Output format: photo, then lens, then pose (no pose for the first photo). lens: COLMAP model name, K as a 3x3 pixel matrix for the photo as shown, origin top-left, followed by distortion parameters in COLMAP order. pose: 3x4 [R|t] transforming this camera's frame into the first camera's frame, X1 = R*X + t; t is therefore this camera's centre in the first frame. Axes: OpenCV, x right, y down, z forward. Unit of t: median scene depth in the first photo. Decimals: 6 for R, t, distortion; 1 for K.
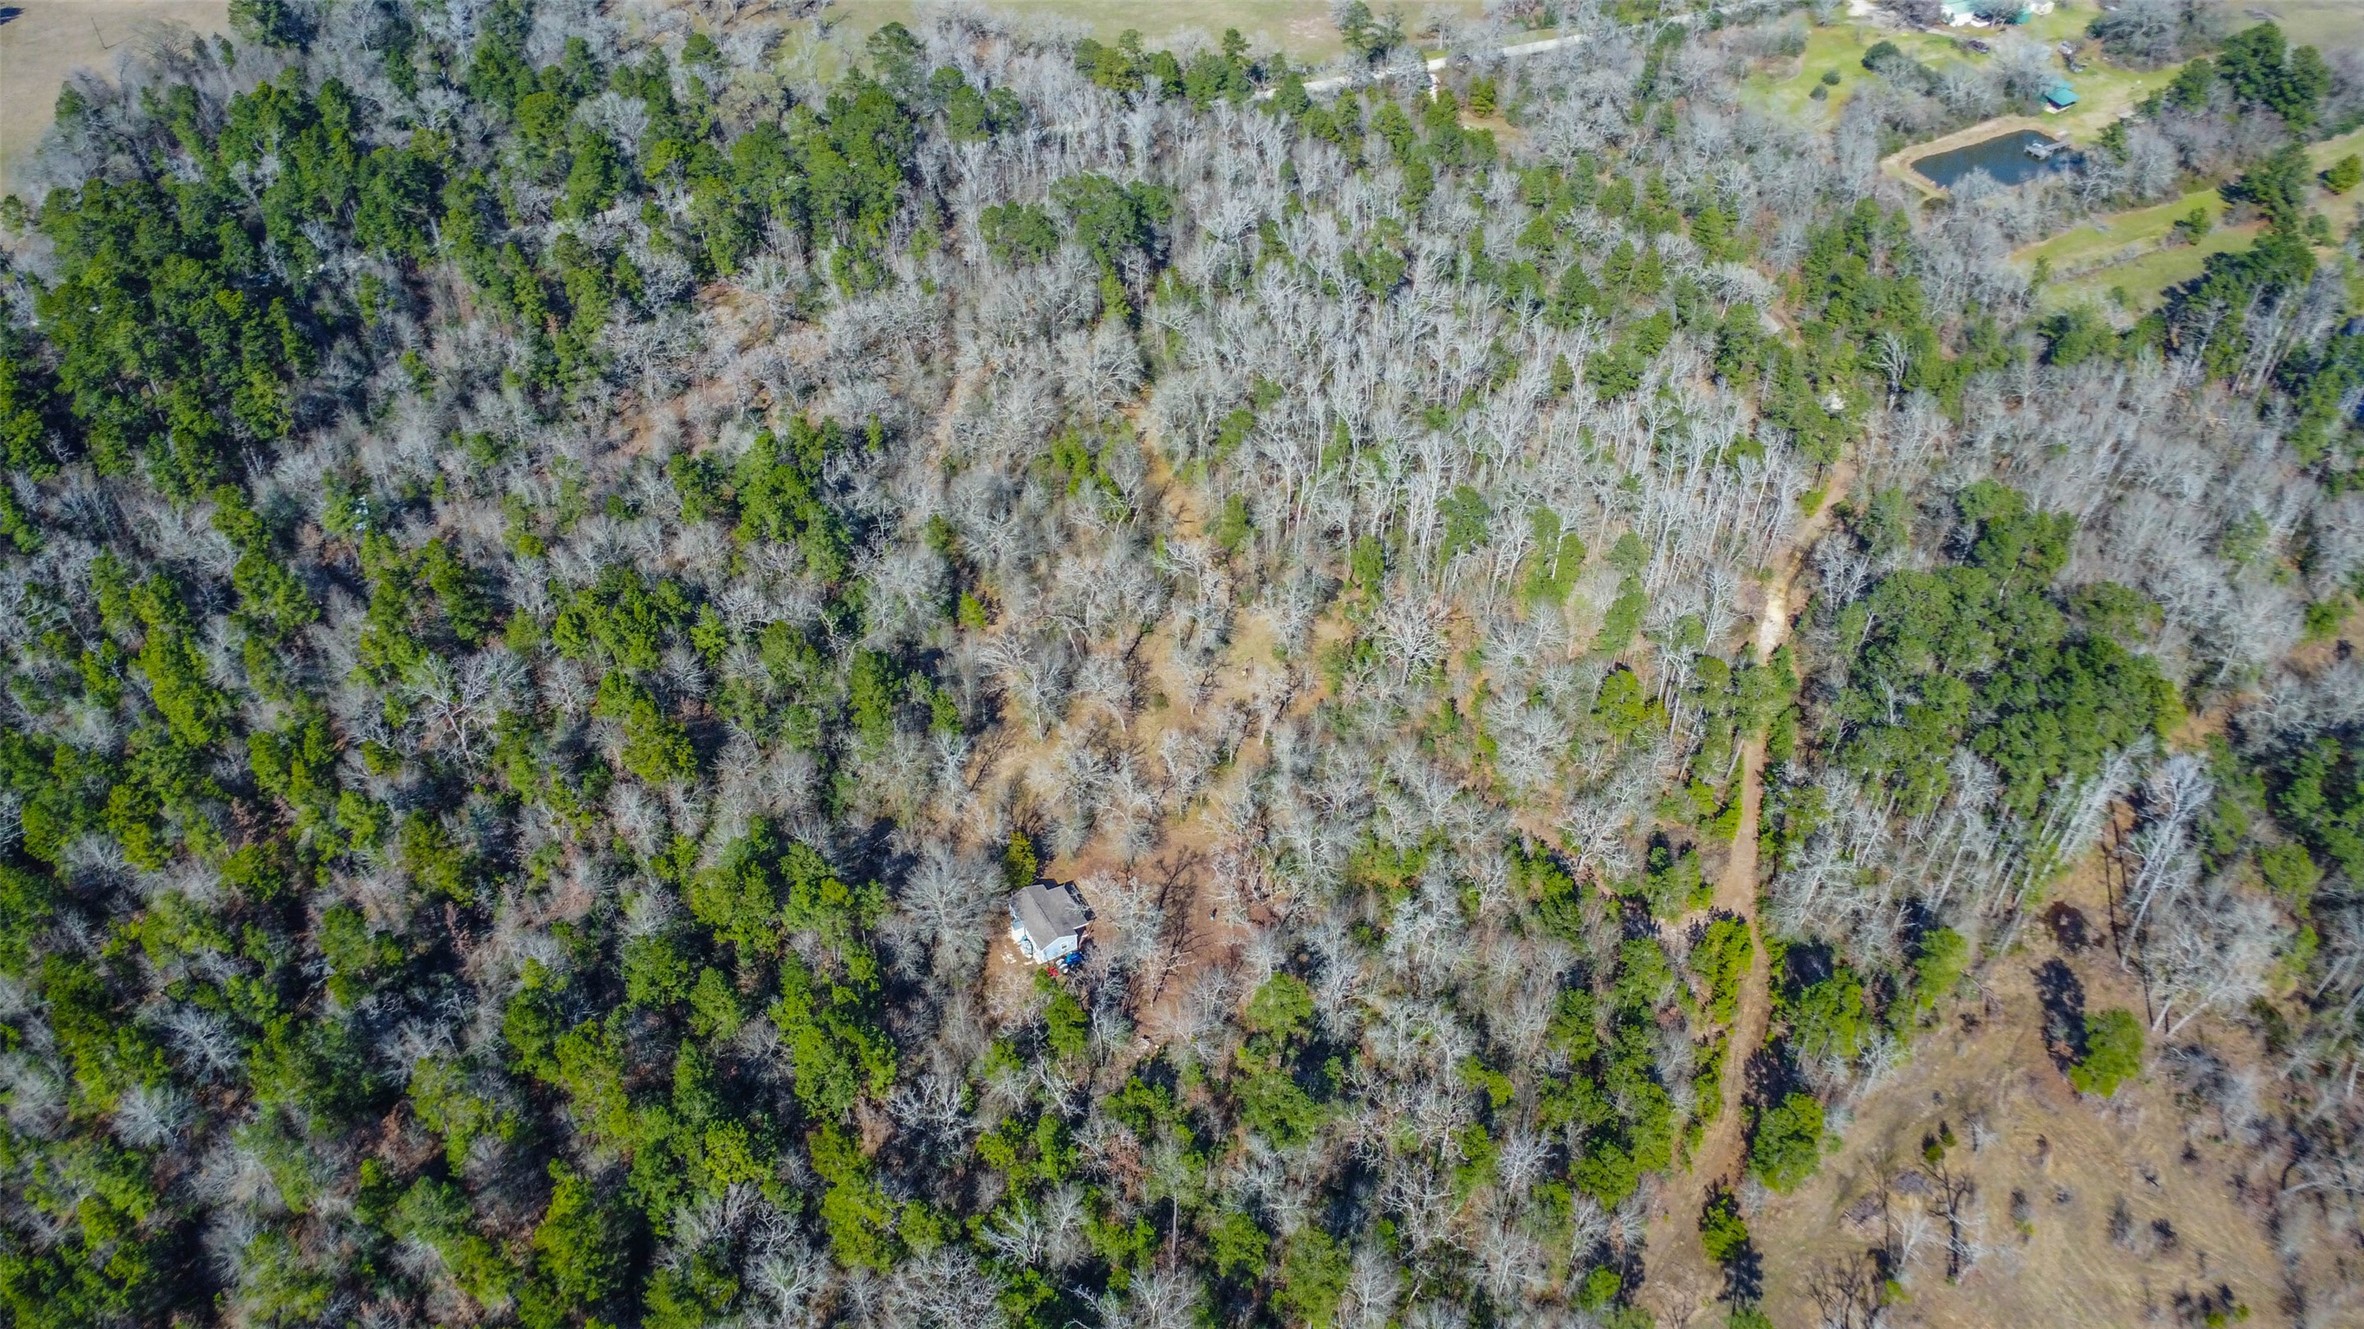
lens RADIAL K [[1684.7, 0, 1184.3], [0, 1684.7, 643.8], [0, 0, 1]] dist [-0.017005, -0.008514]
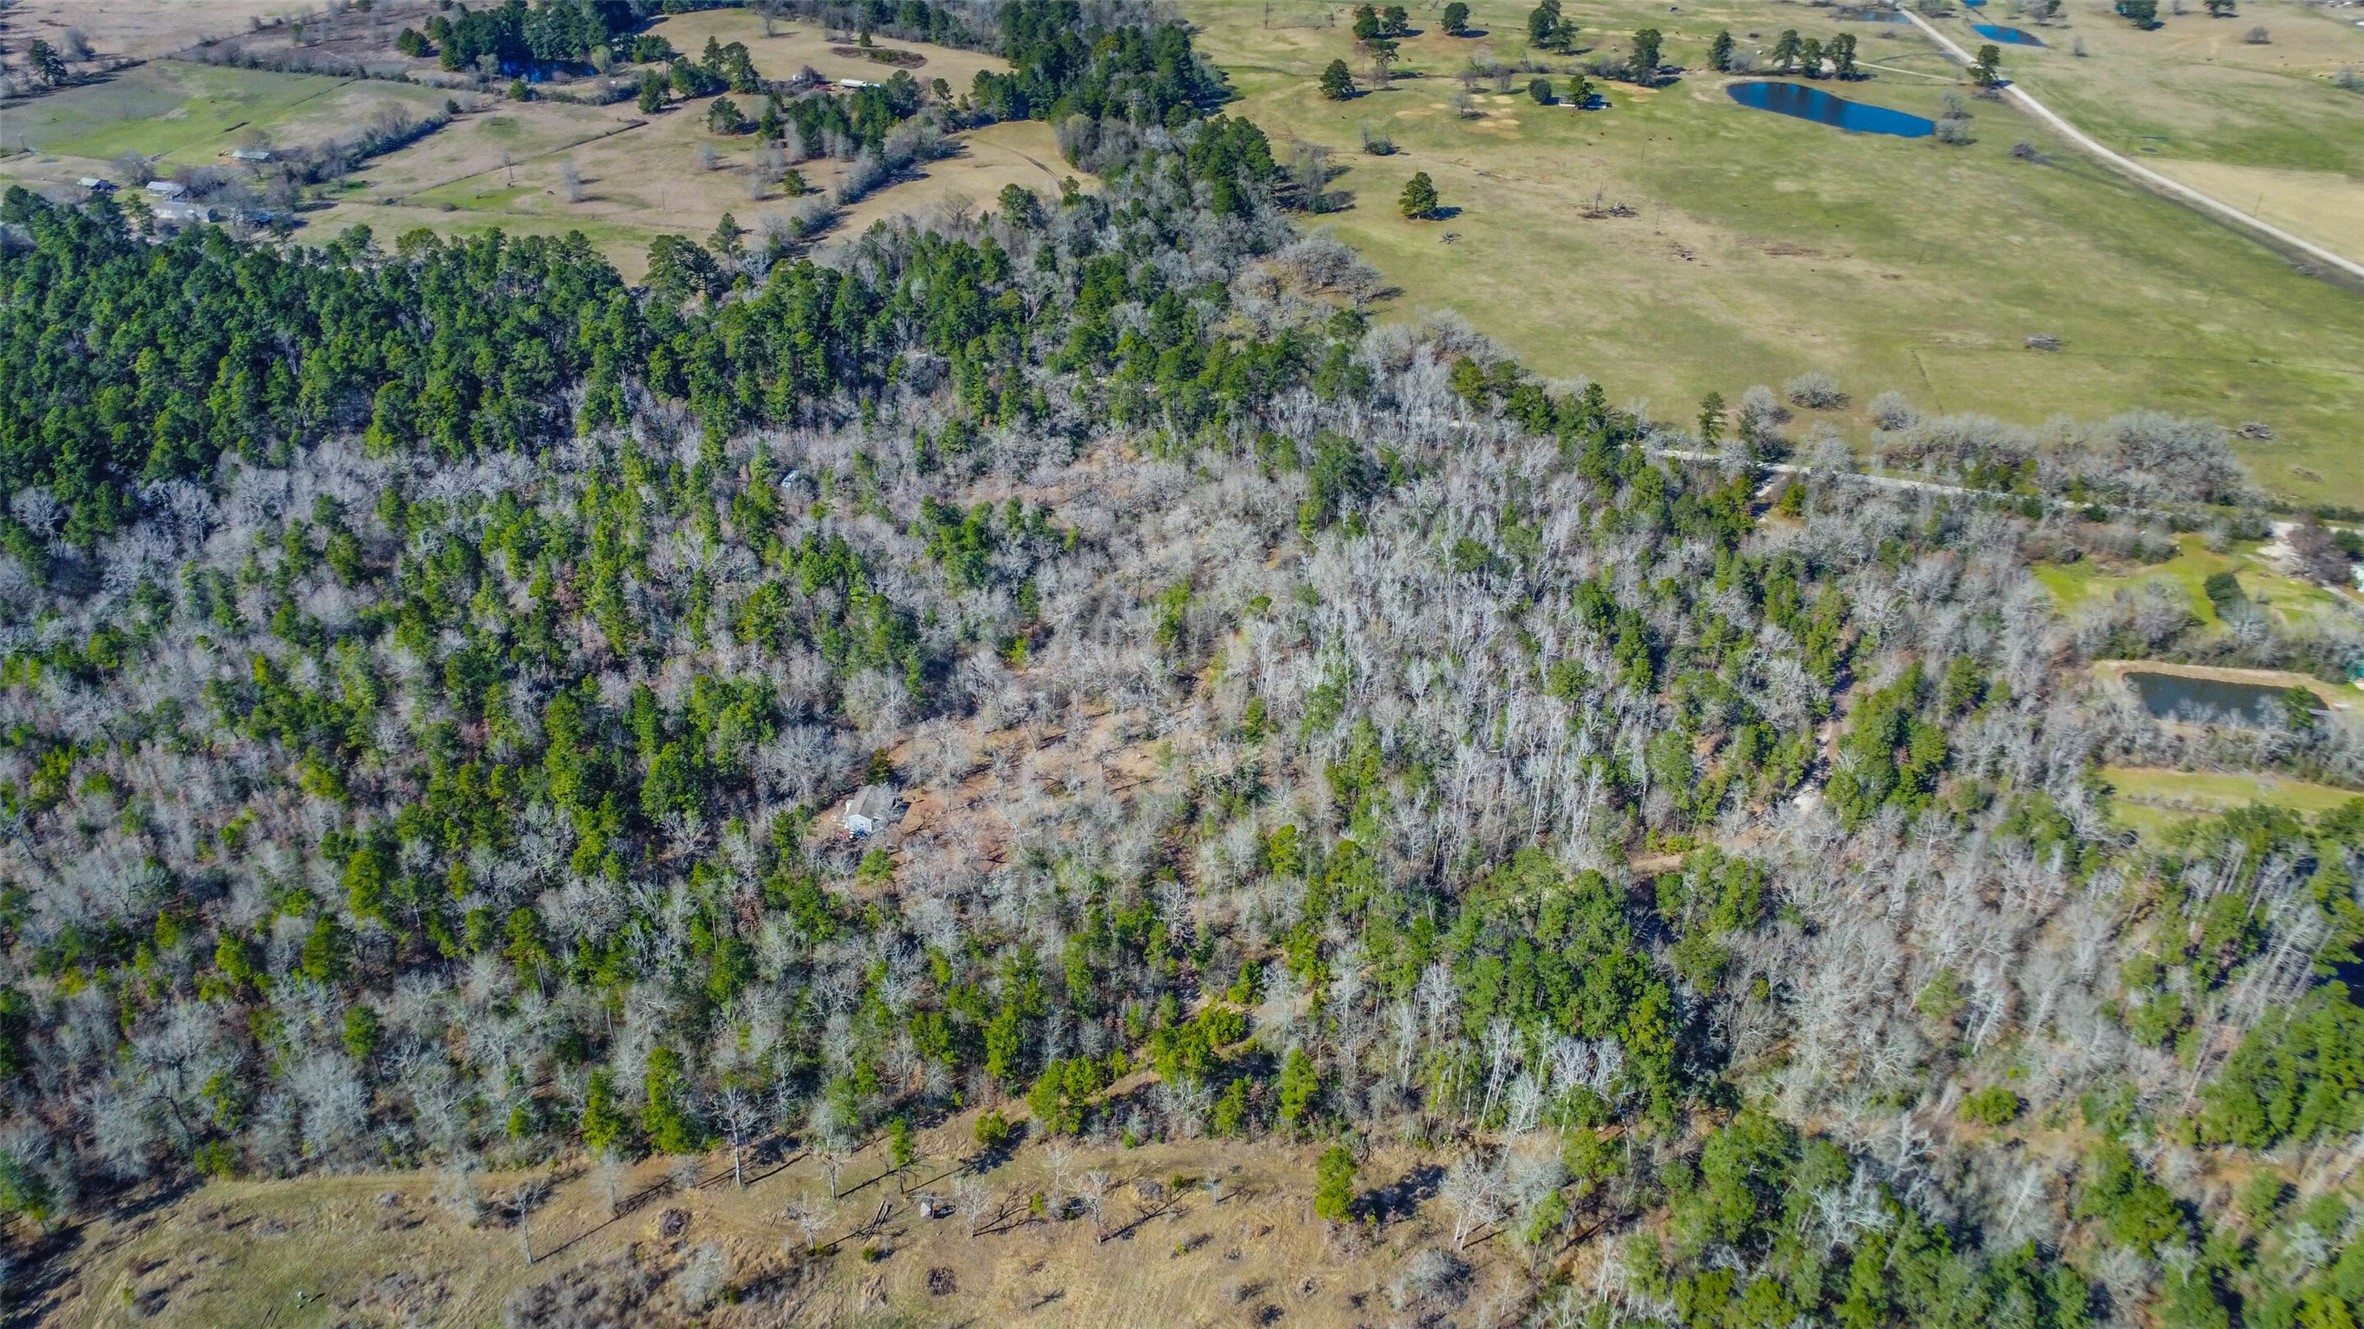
lens RADIAL K [[1684.7, 0, 1179.2], [0, 1684.7, 671.4], [0, 0, 1]] dist [-0.017005, -0.008514]
pose [[0.791248, 0.345977, -0.504208, 0.703477], [-0.429433, 0.901399, -0.055384, 0.016800], [0.435331, 0.260346, 0.861804, -0.155887]]
